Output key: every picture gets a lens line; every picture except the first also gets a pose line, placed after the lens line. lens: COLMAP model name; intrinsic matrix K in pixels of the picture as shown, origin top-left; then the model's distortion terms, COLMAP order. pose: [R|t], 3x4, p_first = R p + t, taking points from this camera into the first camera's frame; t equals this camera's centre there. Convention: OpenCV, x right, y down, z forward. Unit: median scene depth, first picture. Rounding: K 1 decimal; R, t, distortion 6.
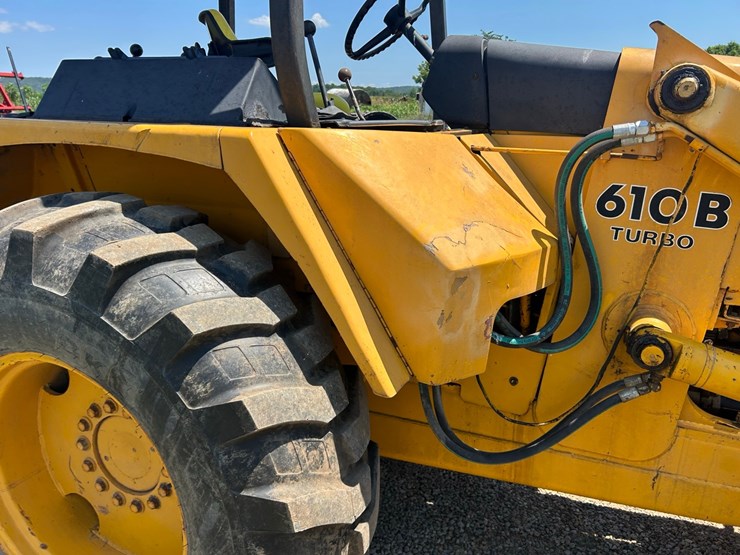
lens RADIAL K [[563.2, 0, 374.9], [0, 563.2, 276.3], [0, 0, 1]] dist [0.014283, -0.001315]
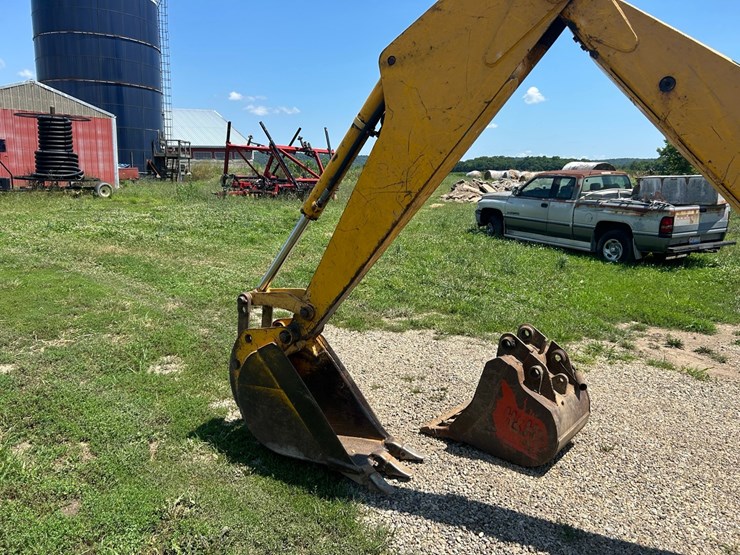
lens RADIAL K [[556.9, 0, 369.1], [0, 556.9, 273.1], [0, 0, 1]] dist [0.064869, -0.073115]
pose [[0.934672, 0.076176, -0.347255, -2.768847], [-0.118226, 0.987782, -0.101531, -0.114972], [0.335278, 0.135953, 0.932258, 0.102549]]
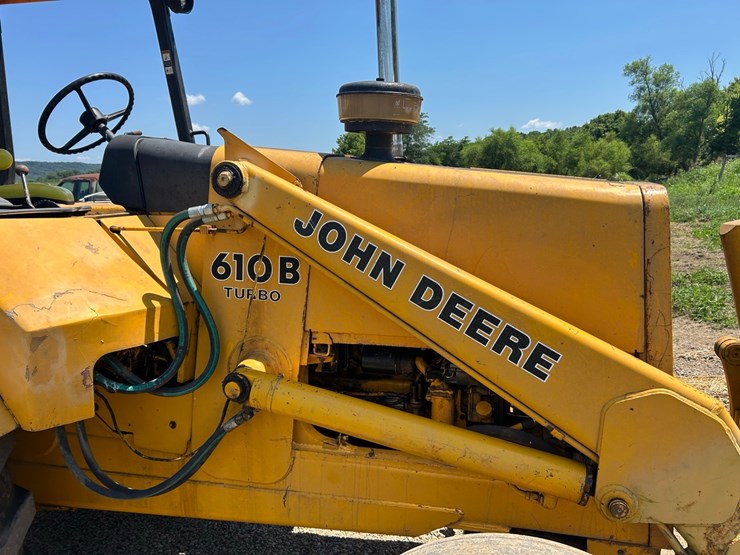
lens RADIAL K [[559.1, 0, 376.5], [0, 559.1, 281.2], [0, 0, 1]] dist [0.044879, -0.052969]
pose [[0.991017, -0.058504, 0.120262, 0.674469], [0.071190, 0.992022, -0.104042, 0.055789], [-0.113216, 0.111669, 0.987275, -0.269124]]
